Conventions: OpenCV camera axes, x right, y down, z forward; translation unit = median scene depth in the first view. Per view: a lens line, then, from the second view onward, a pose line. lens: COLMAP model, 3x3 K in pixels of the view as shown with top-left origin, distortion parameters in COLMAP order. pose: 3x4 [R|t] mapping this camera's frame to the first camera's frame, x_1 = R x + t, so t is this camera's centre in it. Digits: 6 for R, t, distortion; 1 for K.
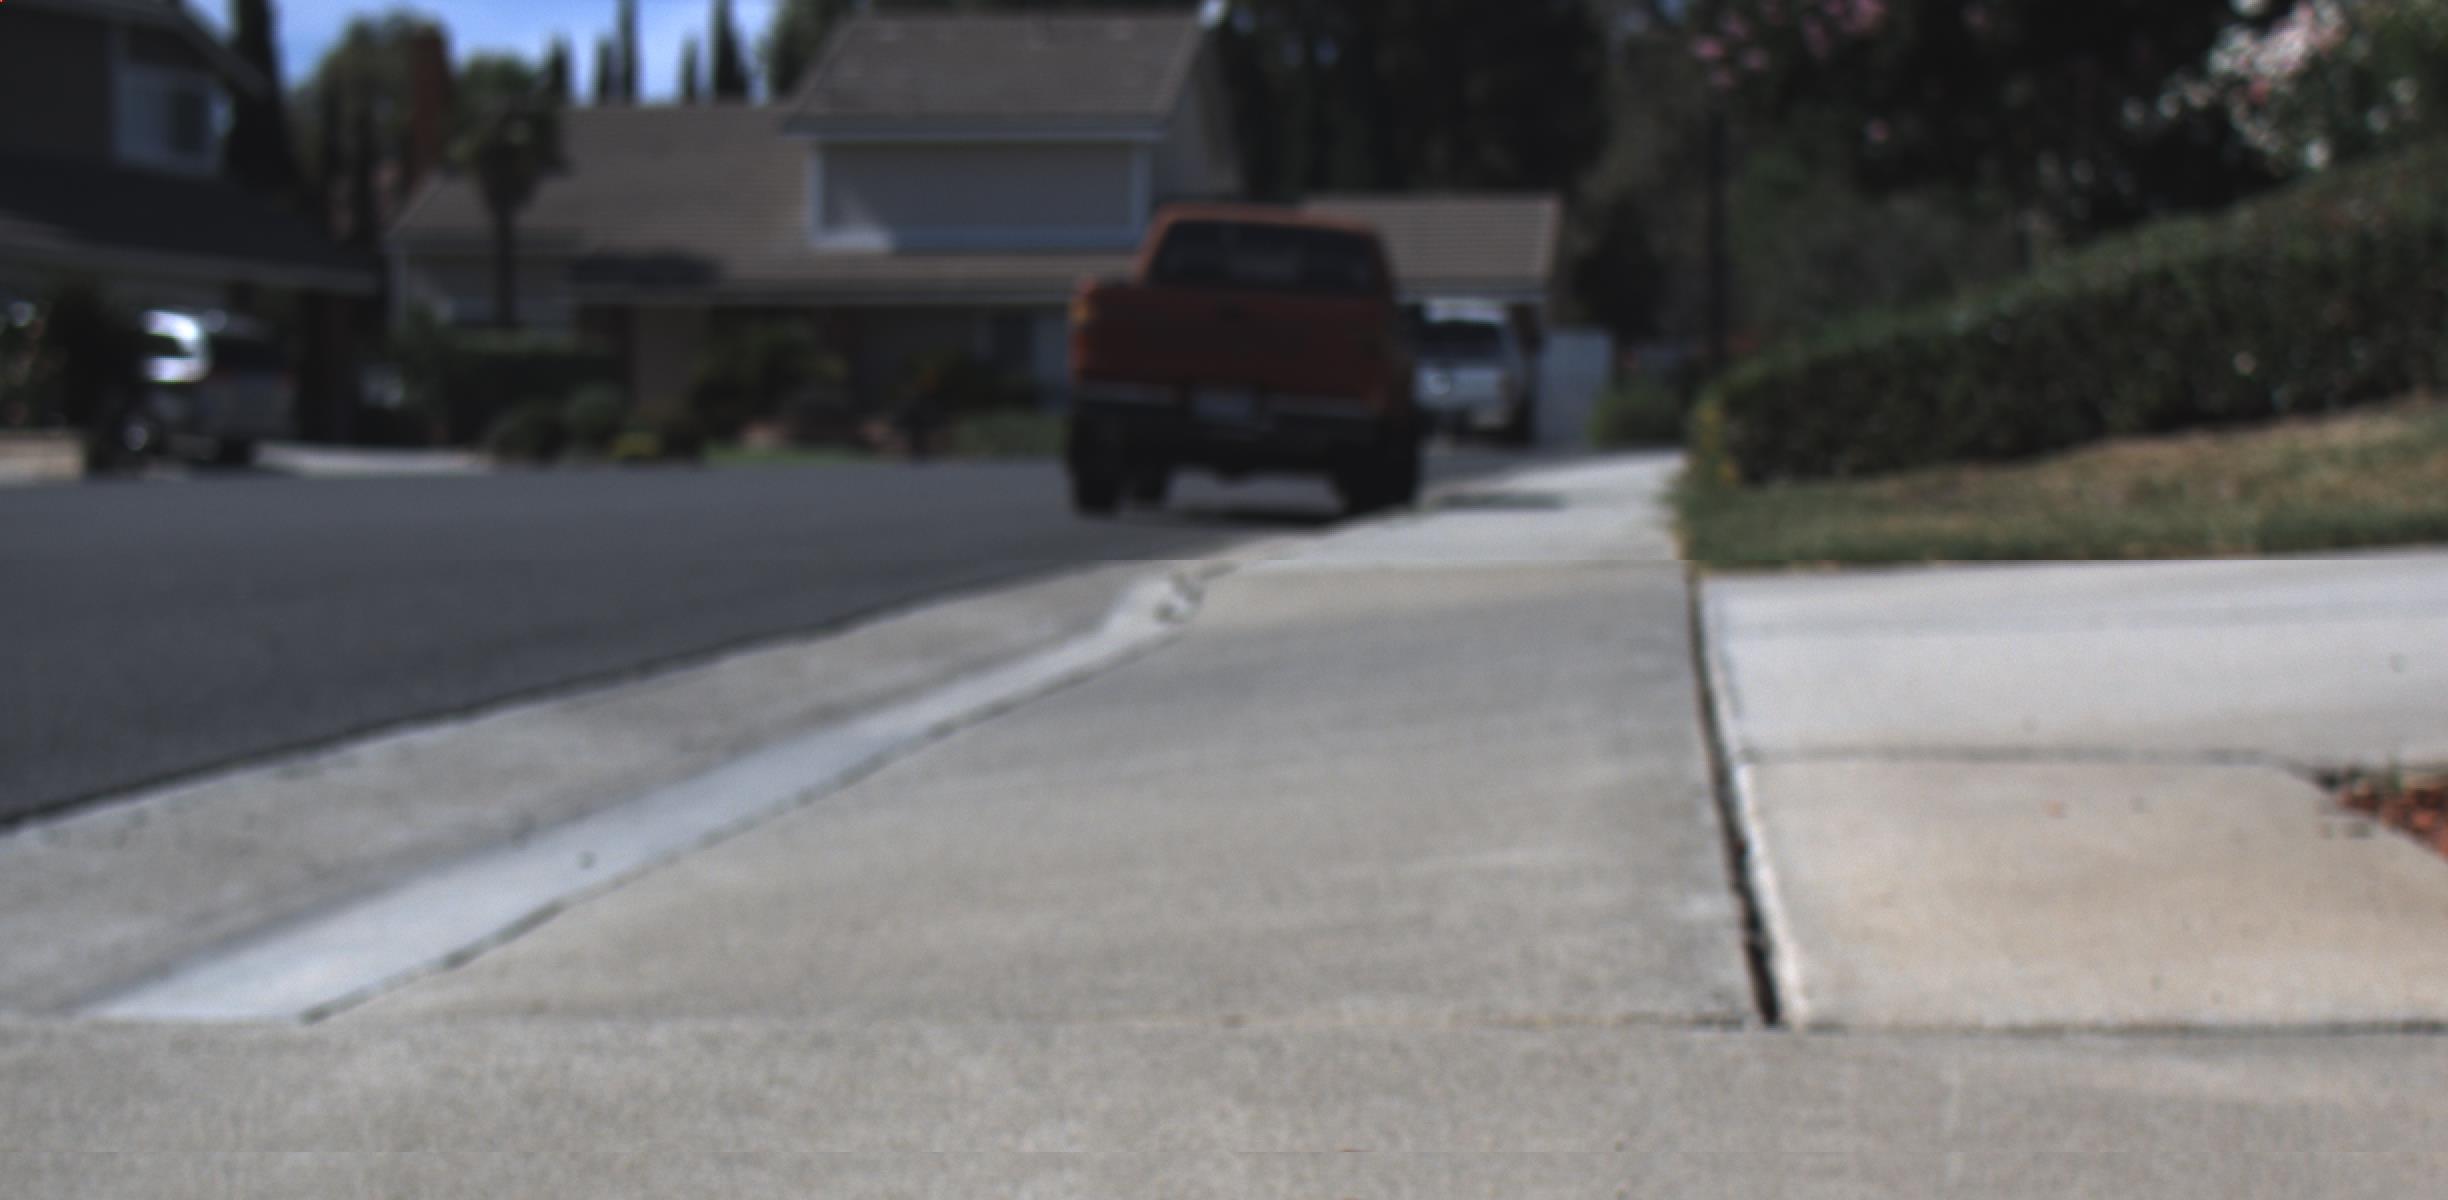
lens RADIAL K [[4455.7, 0, 1288.7], [0, 4455.7, 1013.4], [0, 0, 1]] dist [-0.192179, 0.909248]
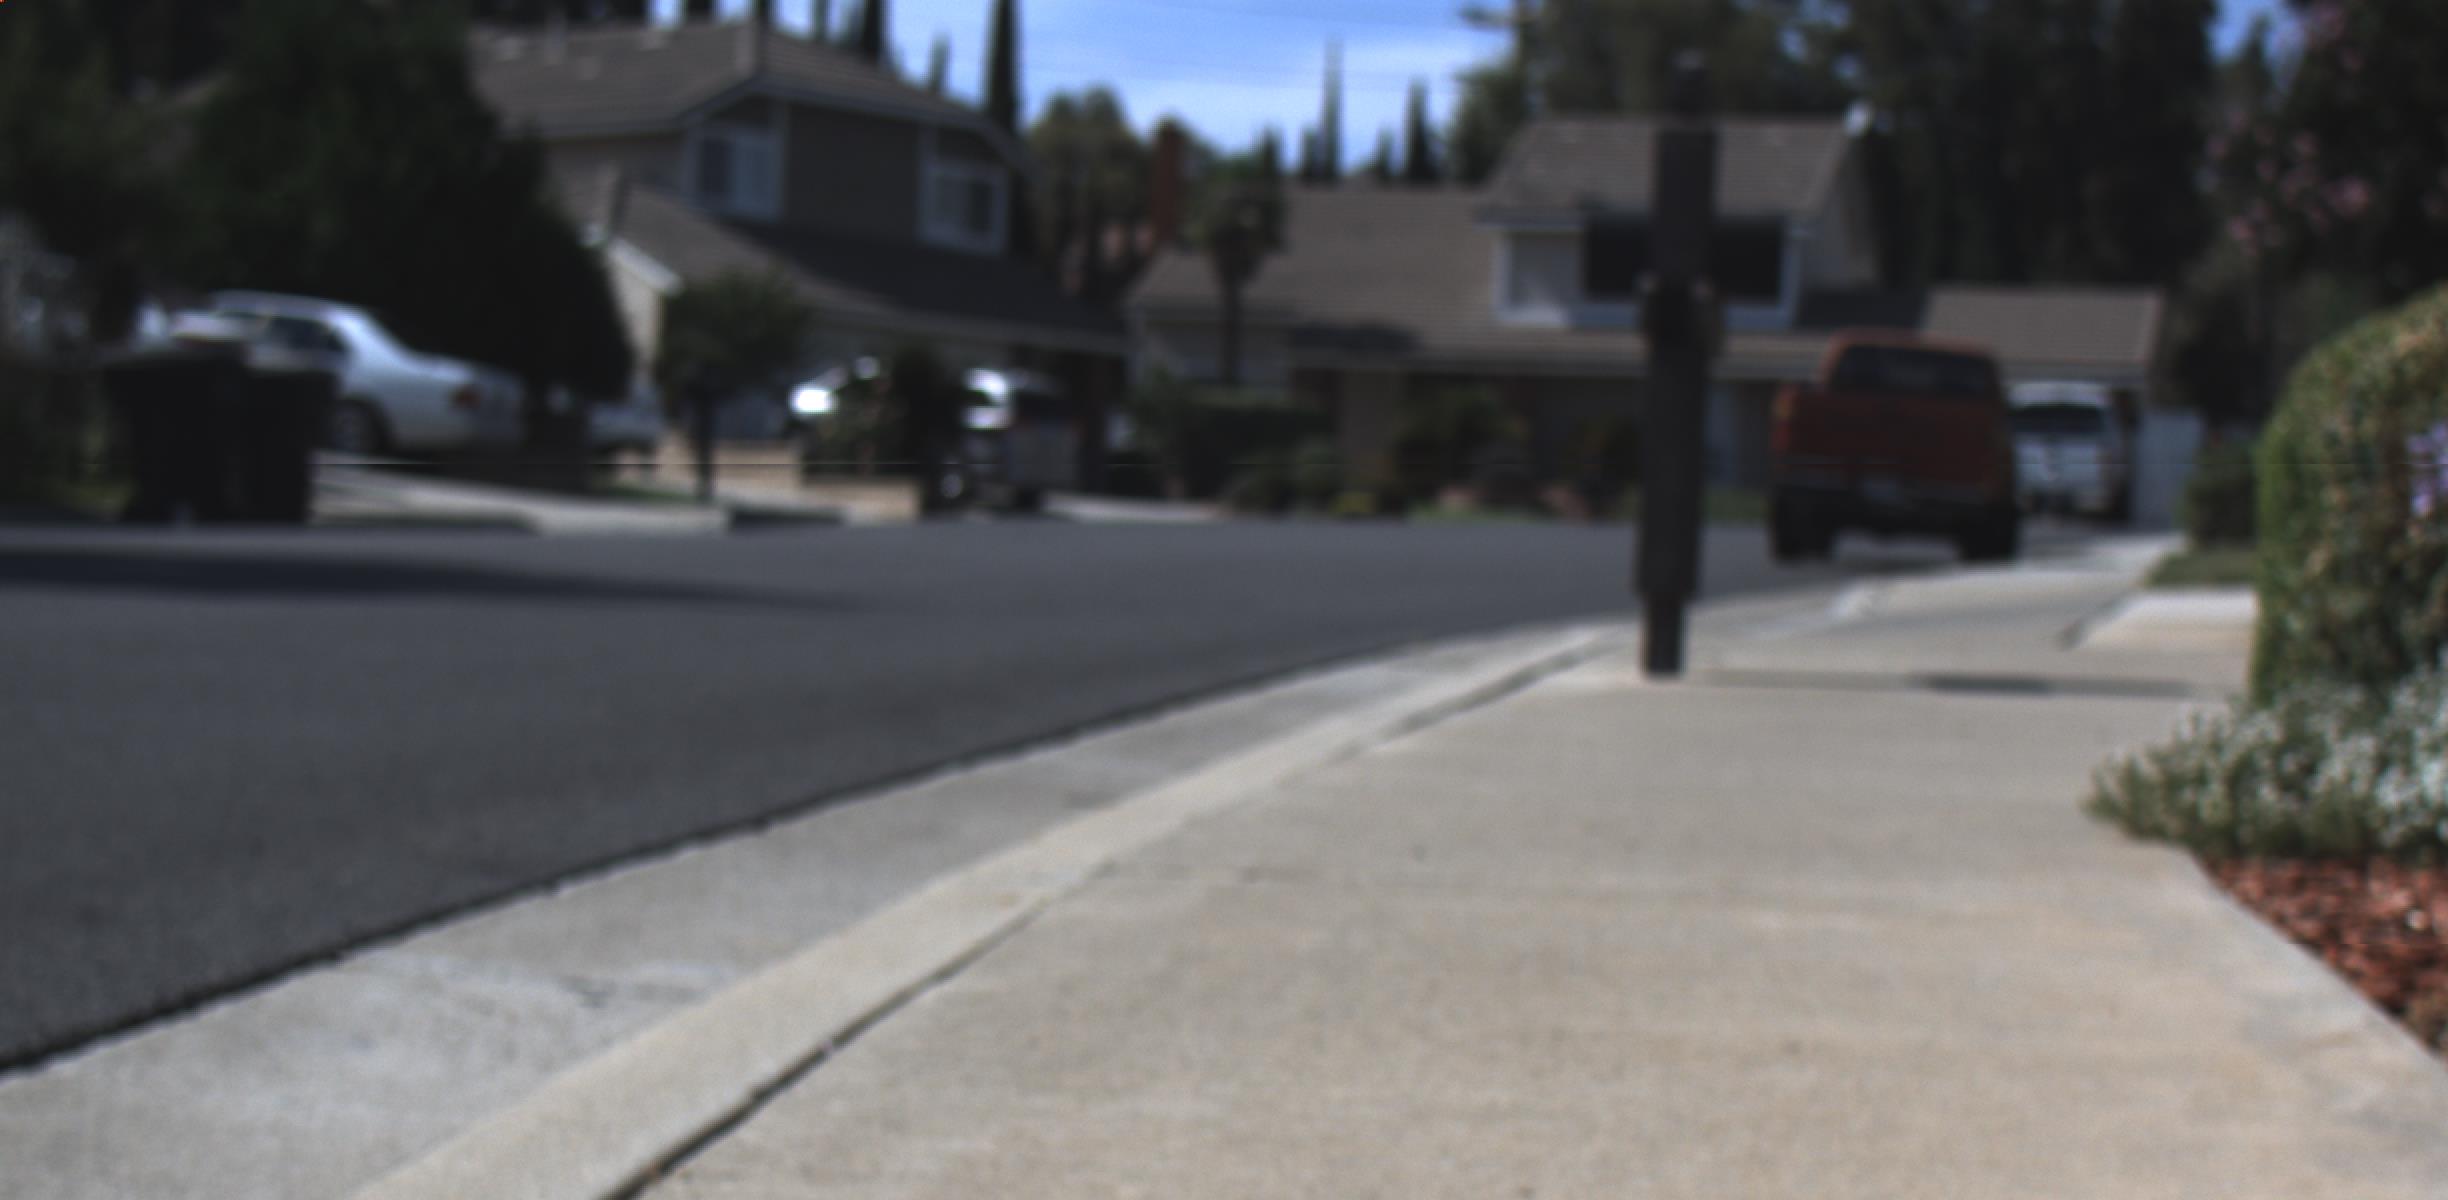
lens RADIAL K [[4455.7, 0, 1288.7], [0, 4455.7, 1013.4], [0, 0, 1]] dist [-0.192179, 0.909248]
pose [[0.990348, 0.039313, -0.132910, -0.002313], [-0.040855, 0.999125, -0.008895, 0.018965], [0.132444, 0.014239, 0.991088, -0.150188]]
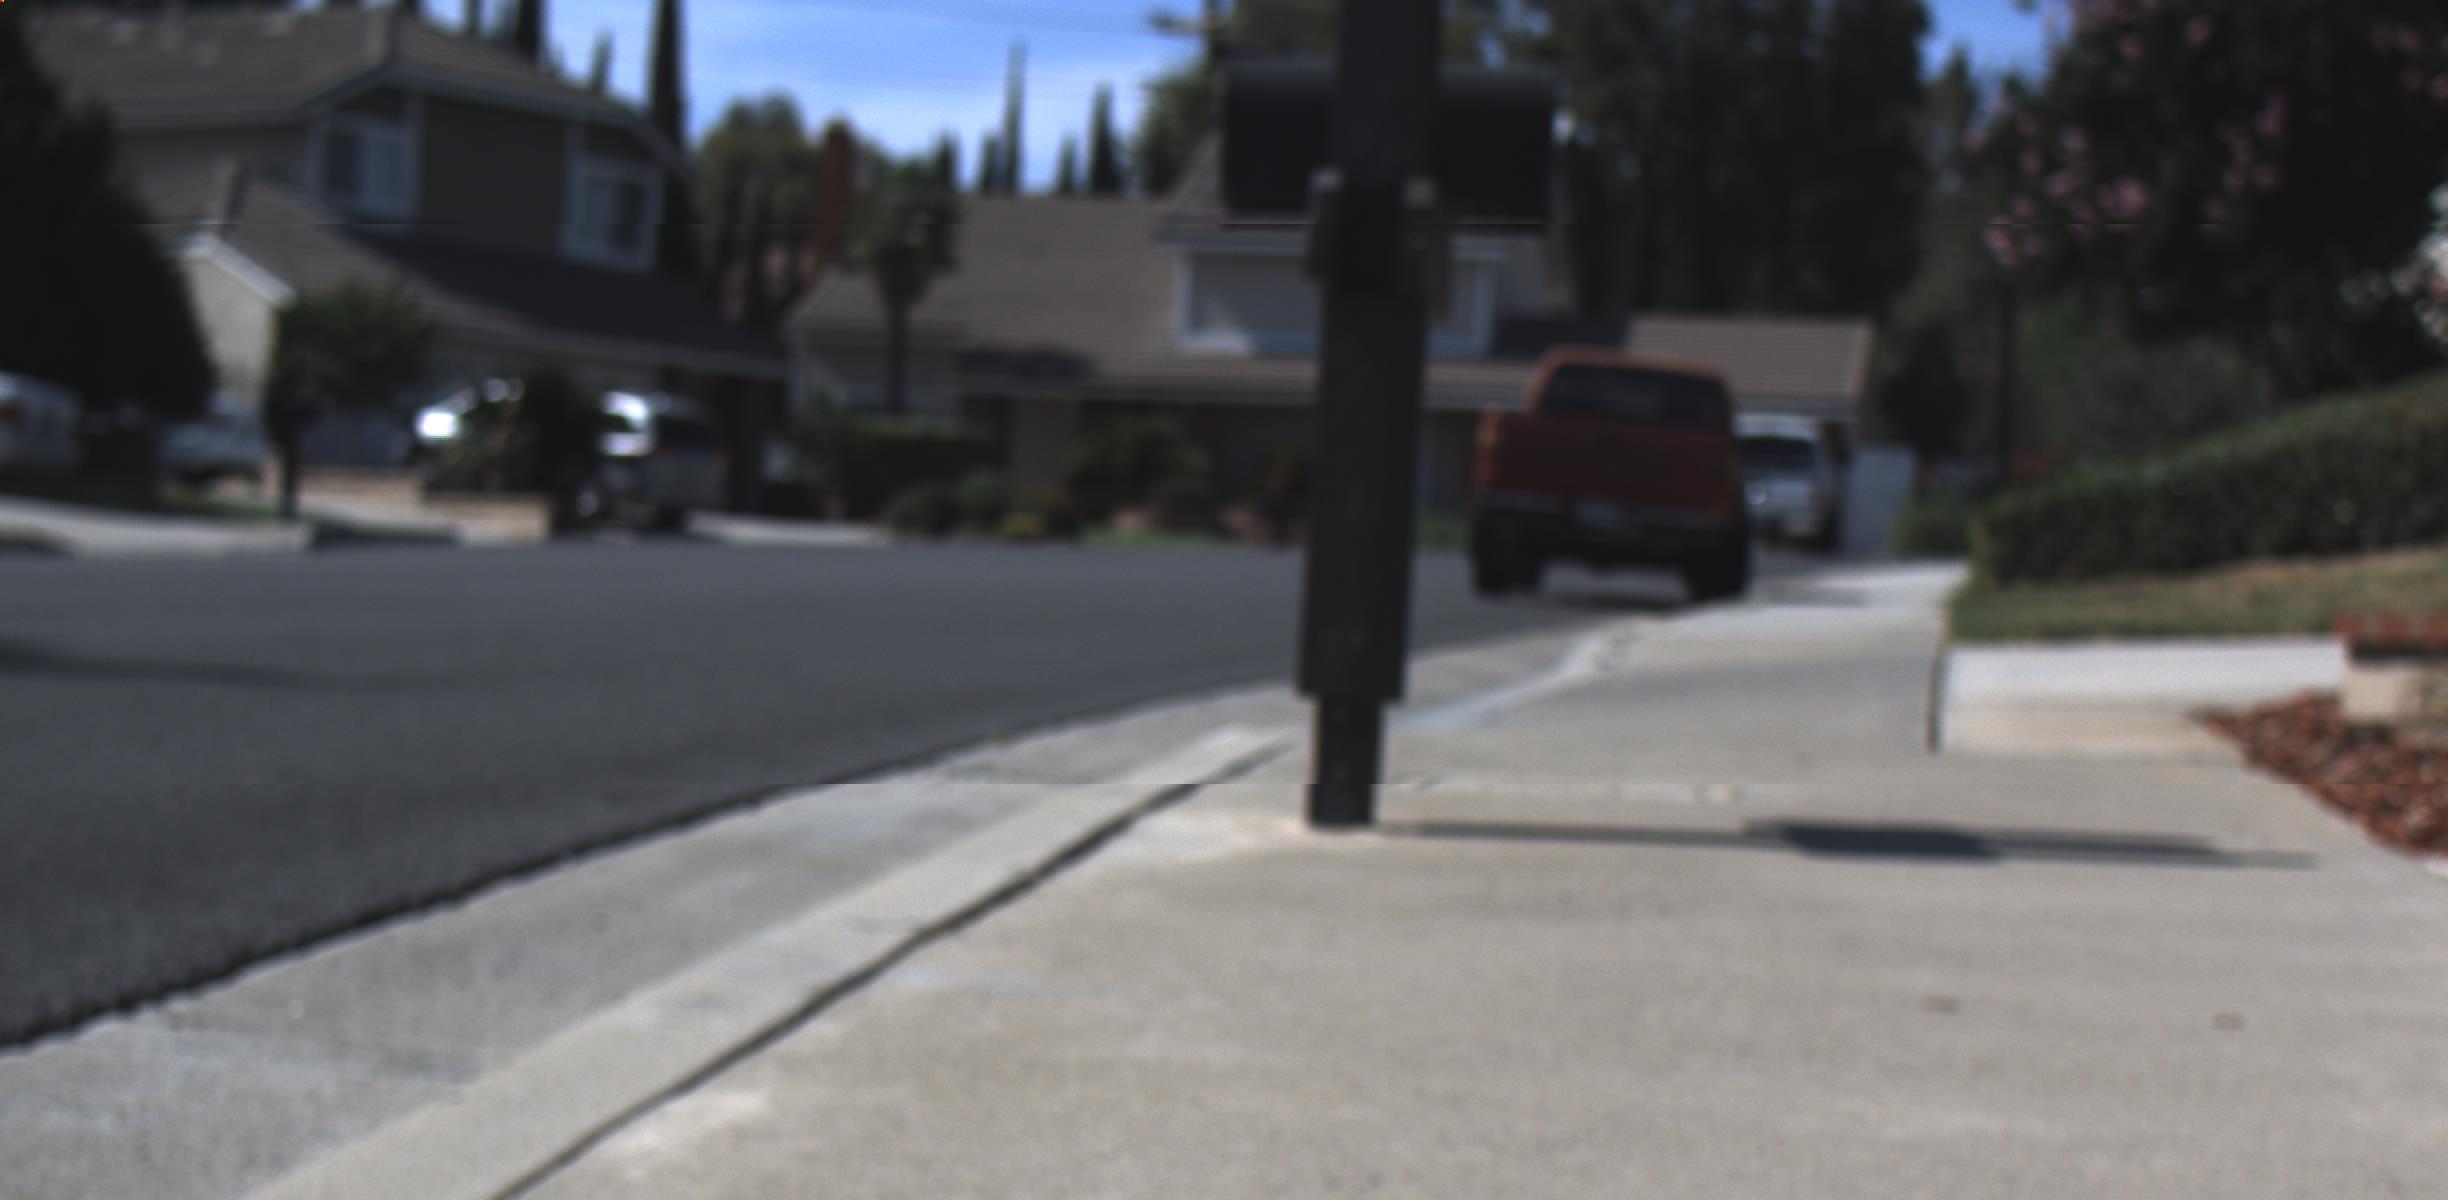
lens RADIAL K [[4455.7, 0, 1288.7], [0, 4455.7, 1013.4], [0, 0, 1]] dist [-0.192179, 0.909248]
pose [[0.997242, 0.037806, -0.063875, -0.005510], [-0.039123, 0.999044, -0.019492, 0.010879], [0.063077, 0.021937, 0.997768, -0.086638]]
